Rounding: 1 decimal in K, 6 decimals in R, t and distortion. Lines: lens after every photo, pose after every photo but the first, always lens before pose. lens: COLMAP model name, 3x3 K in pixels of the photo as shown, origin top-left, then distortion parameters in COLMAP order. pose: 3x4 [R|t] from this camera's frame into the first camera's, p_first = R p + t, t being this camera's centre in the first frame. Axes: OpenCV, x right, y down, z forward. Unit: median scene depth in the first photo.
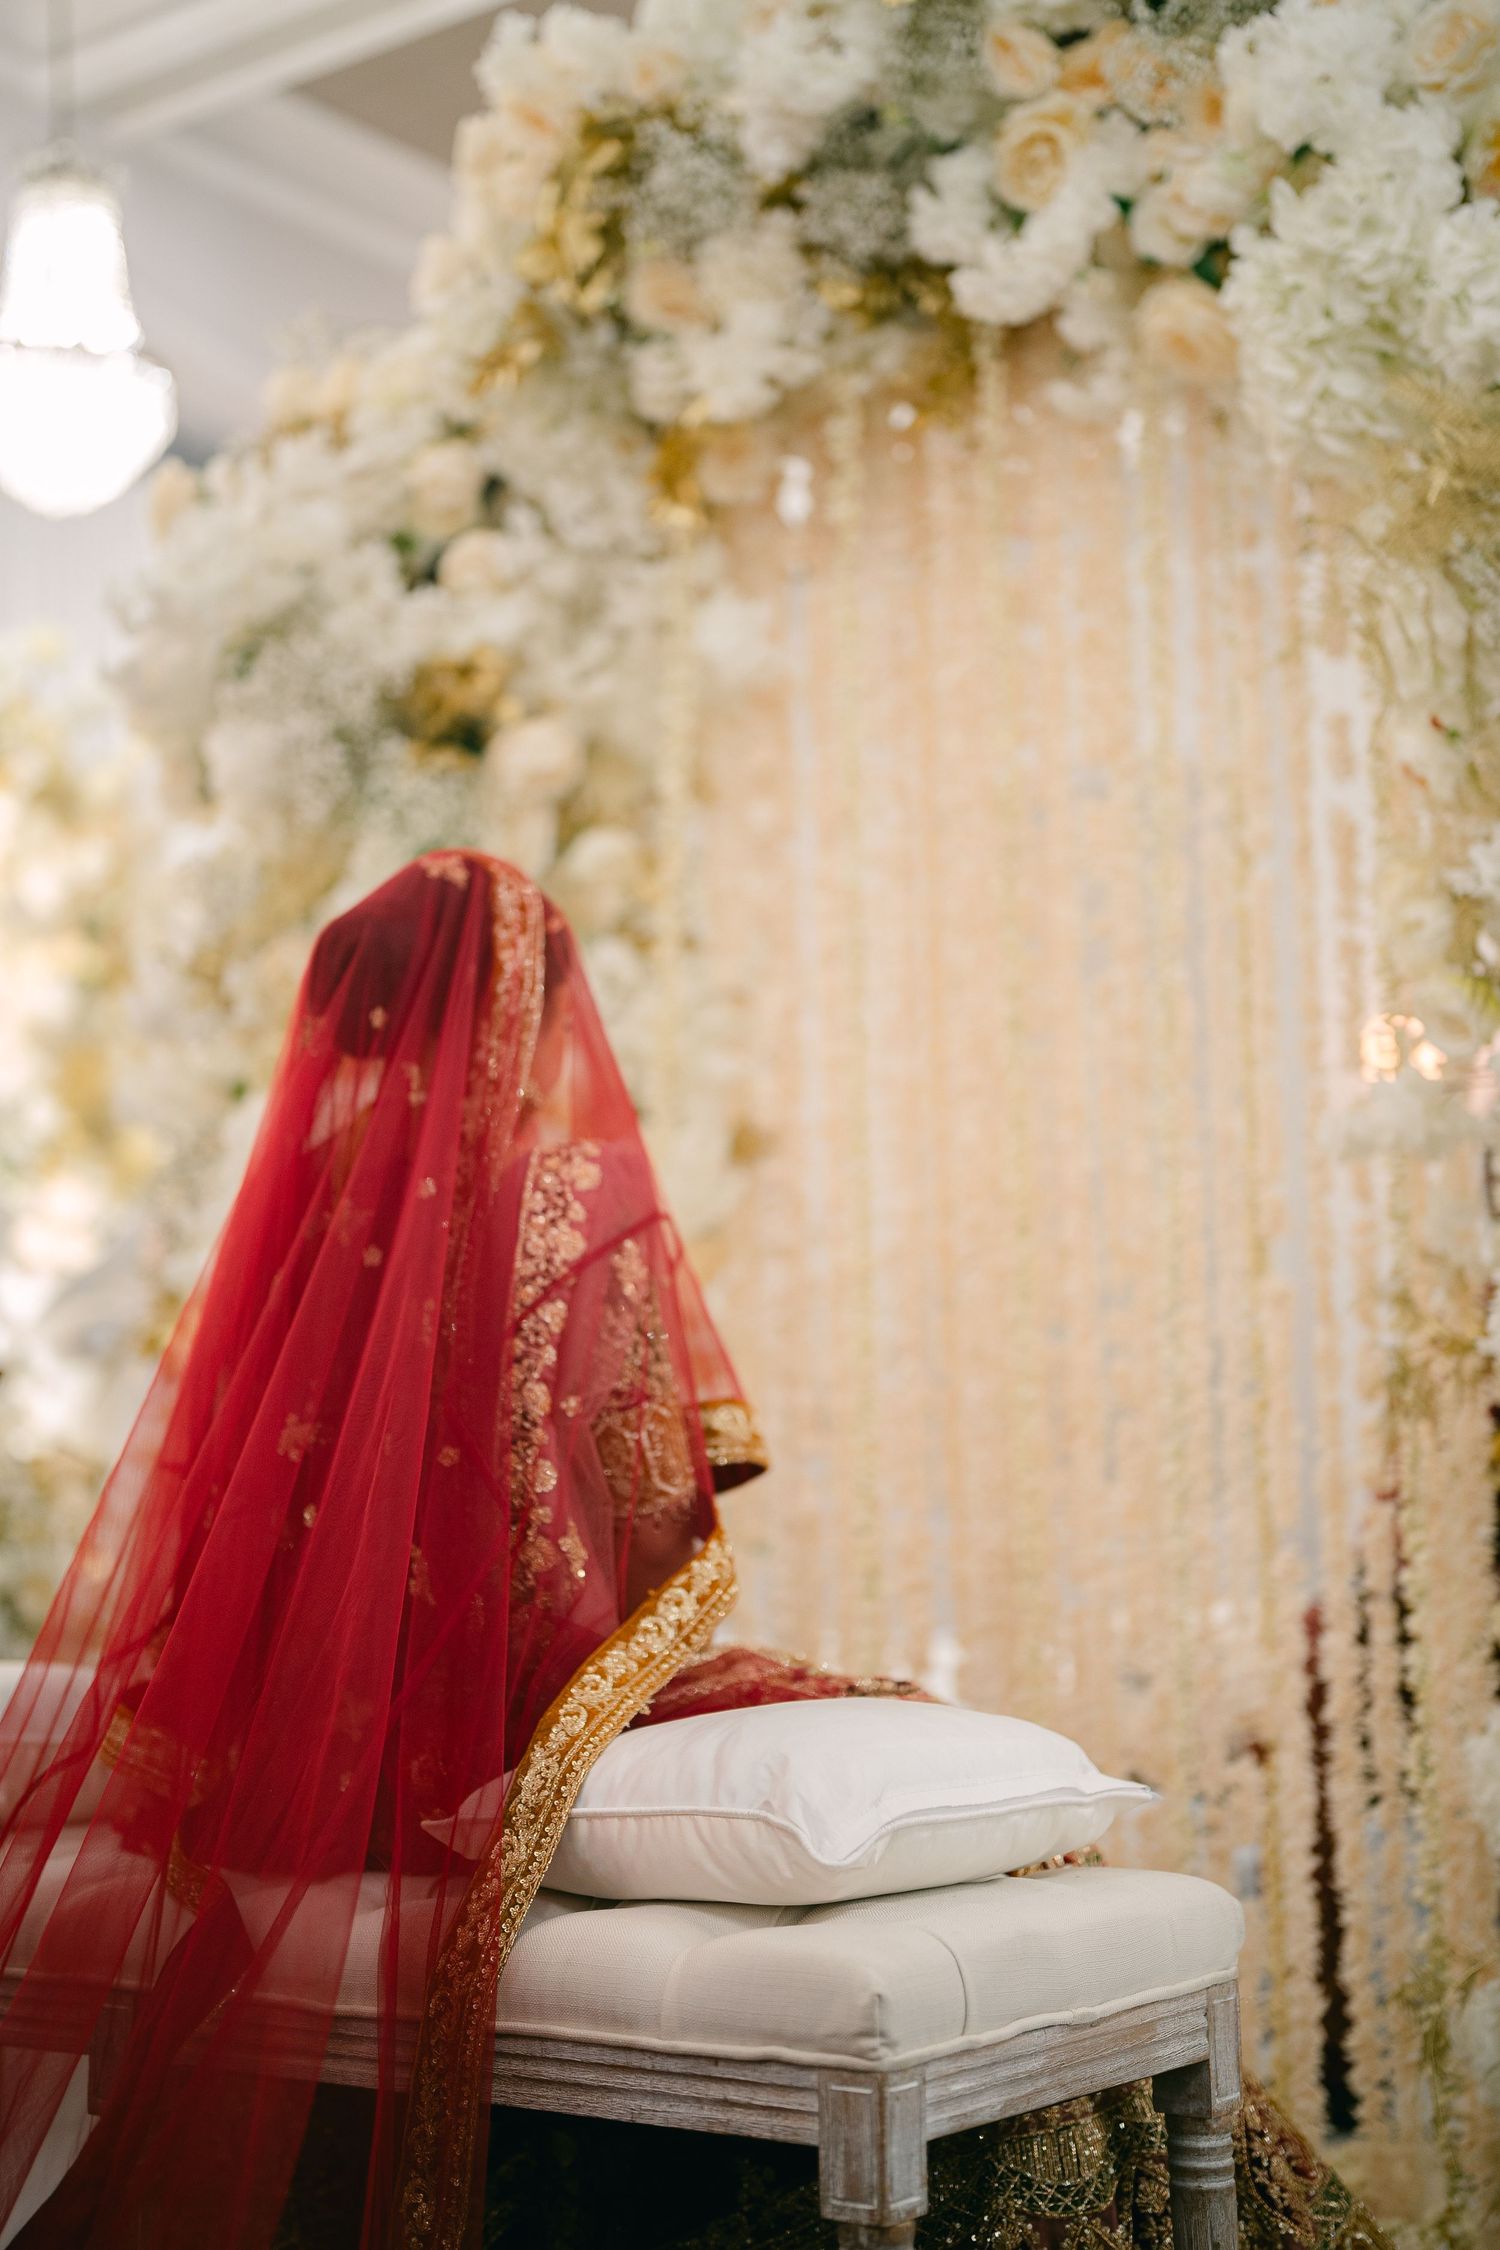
lens RADIAL K [[3316.2, 0, 745.8], [0, 3316.2, 1110.9], [0, 0, 1]] dist [-0.188392, 1.406957]
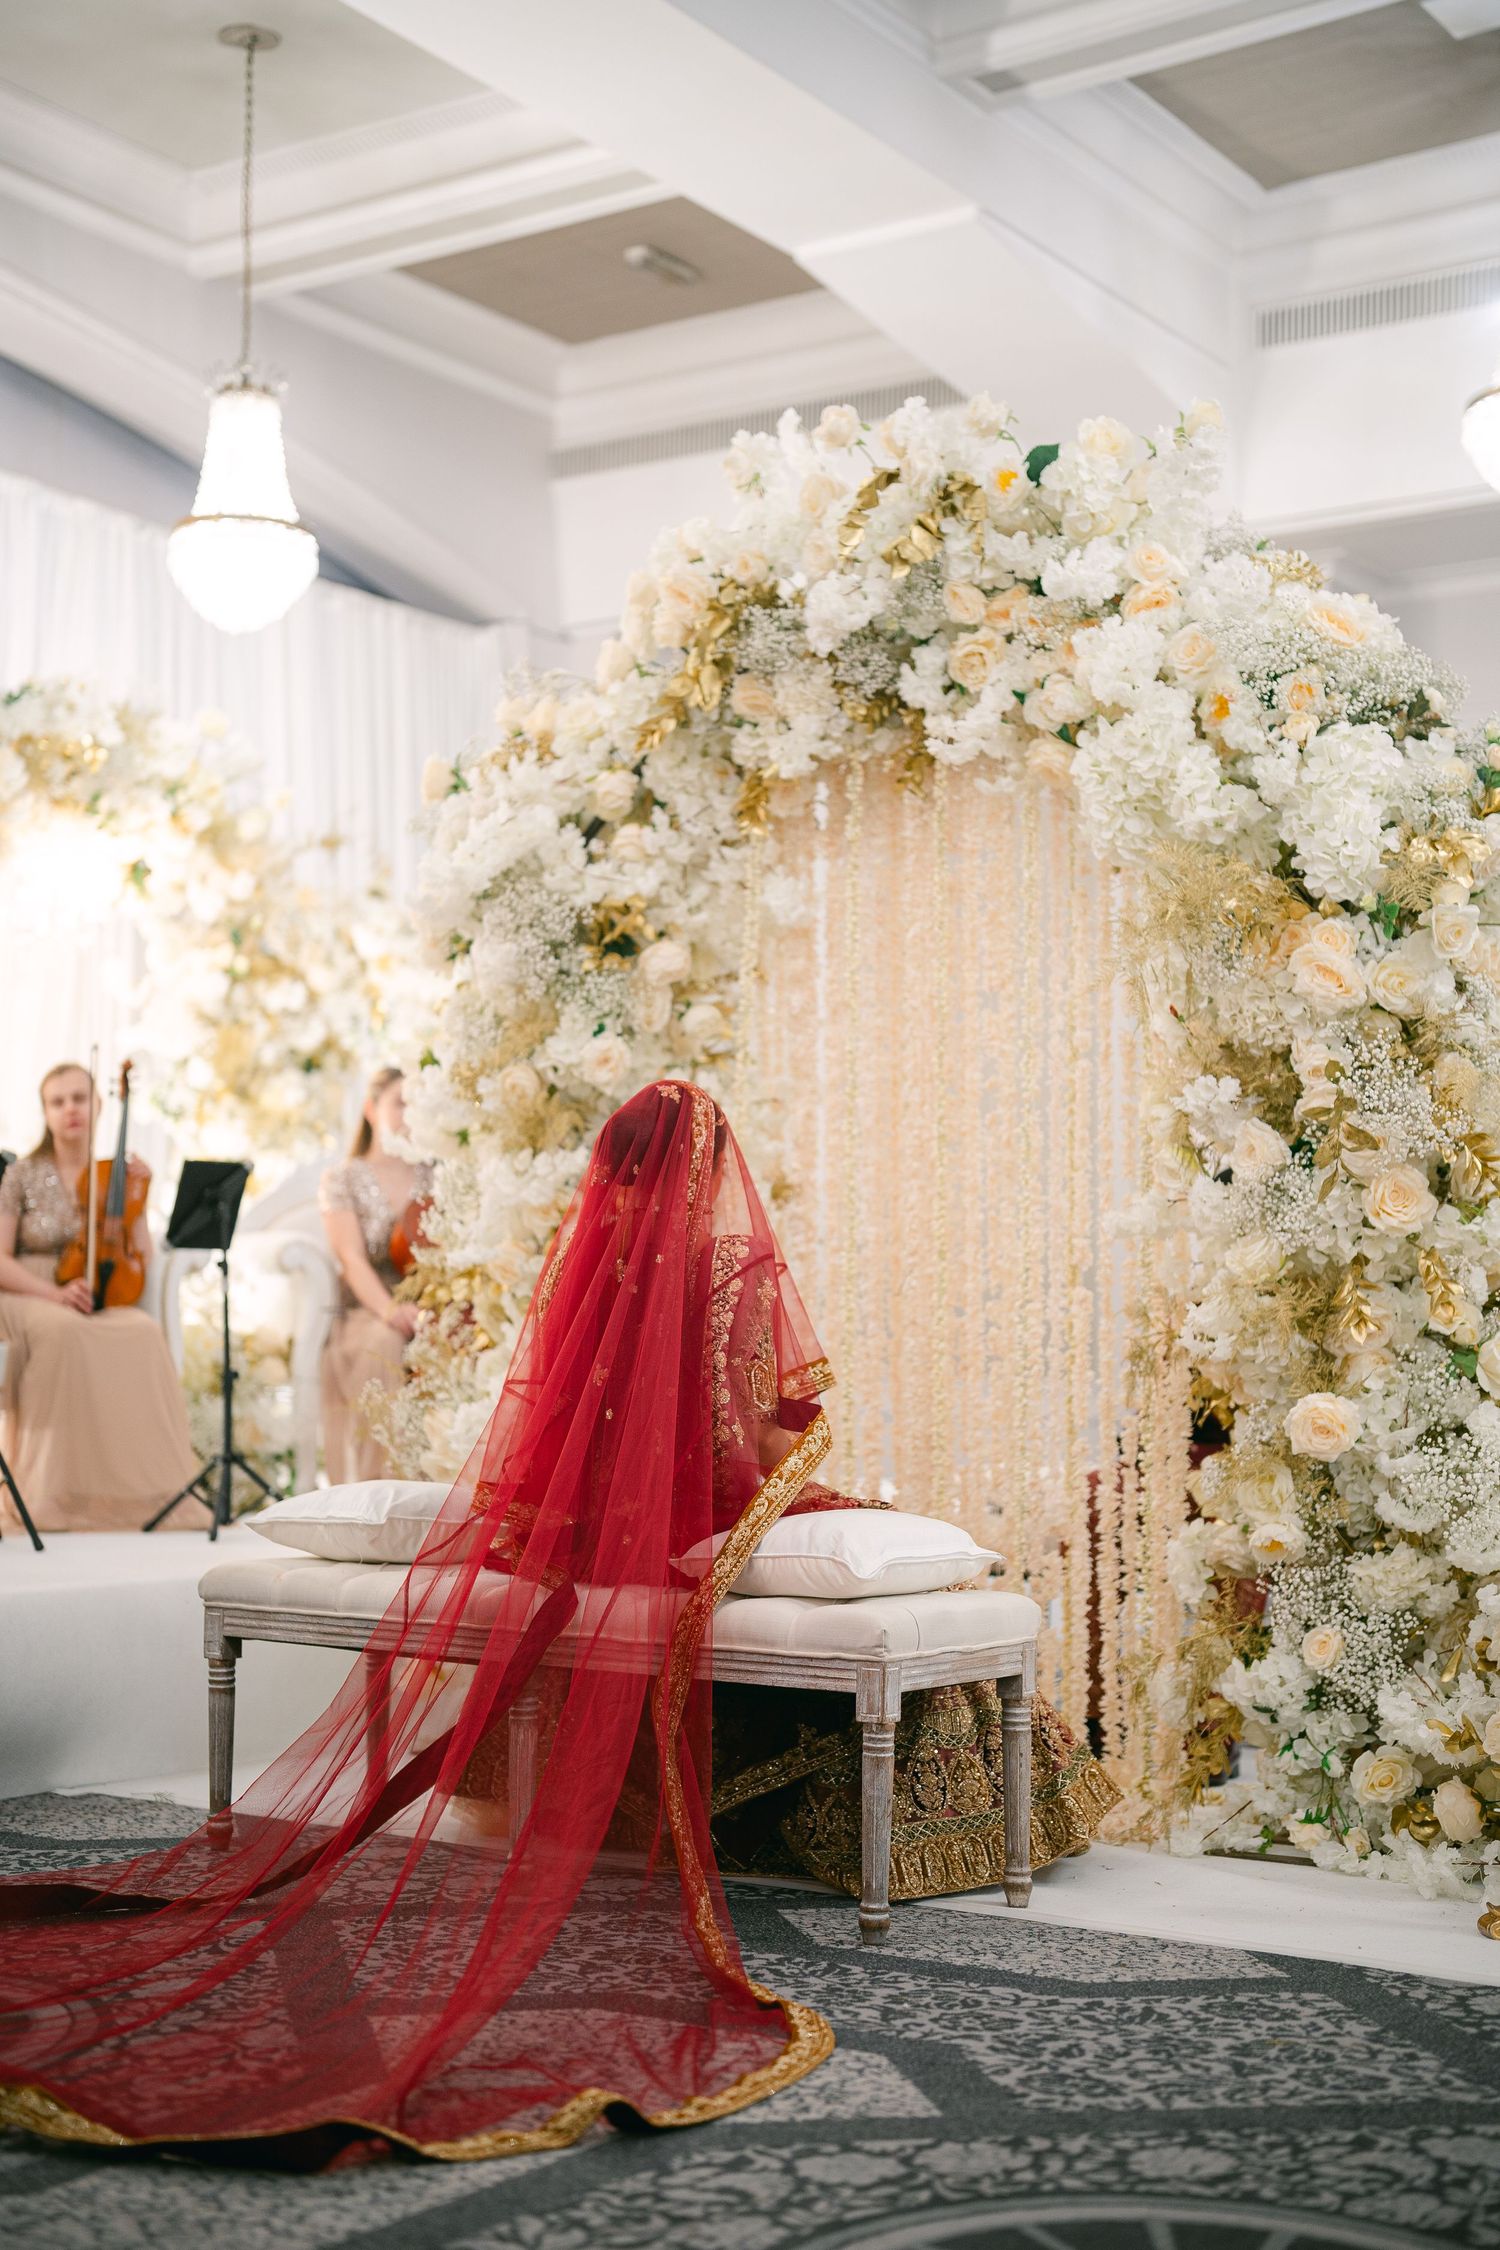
lens RADIAL K [[3316.2, 0, 745.8], [0, 3316.2, 1110.9], [0, 0, 1]] dist [-0.188392, 1.406957]
pose [[0.998700, 0.032761, 0.039056, -0.097762], [-0.034658, 0.998201, 0.048919, -0.130260], [-0.037383, -0.050209, 0.998039, -0.805288]]
